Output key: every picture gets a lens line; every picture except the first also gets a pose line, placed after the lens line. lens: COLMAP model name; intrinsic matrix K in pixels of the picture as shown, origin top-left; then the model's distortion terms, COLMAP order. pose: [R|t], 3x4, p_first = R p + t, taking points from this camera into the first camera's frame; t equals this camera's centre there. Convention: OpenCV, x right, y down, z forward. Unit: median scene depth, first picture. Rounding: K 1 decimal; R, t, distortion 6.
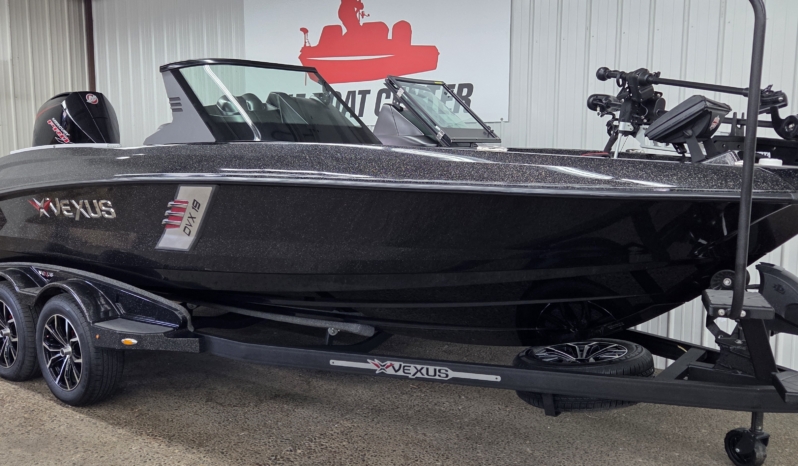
lens RADIAL K [[692.5, 0, 408.9], [0, 692.5, 232.7], [0, 0, 1]] dist [0.106152, -0.170853]
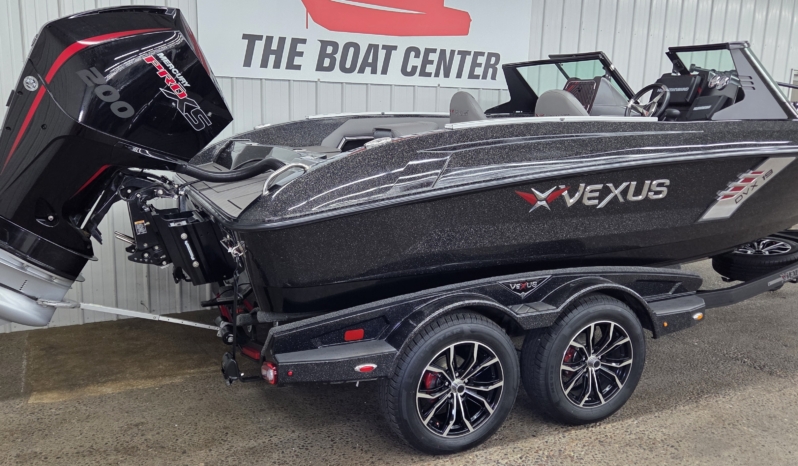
lens RADIAL K [[692.5, 0, 408.9], [0, 692.5, 232.7], [0, 0, 1]] dist [0.106152, -0.170853]
pose [[0.458726, -0.148265, 0.876121, -0.963634], [0.075545, 0.988919, 0.127799, -0.082154], [-0.885361, 0.007561, 0.464843, 0.594352]]
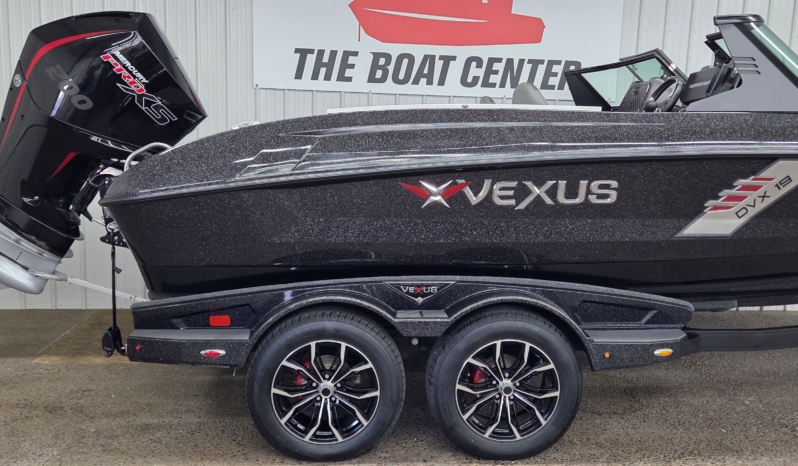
lens RADIAL K [[692.5, 0, 408.9], [0, 692.5, 232.7], [0, 0, 1]] dist [0.106152, -0.170853]
pose [[0.749869, -0.064243, 0.658459, -0.760704], [0.045157, 0.997923, 0.045937, -0.022927], [-0.660043, -0.004713, 0.751213, 0.386009]]
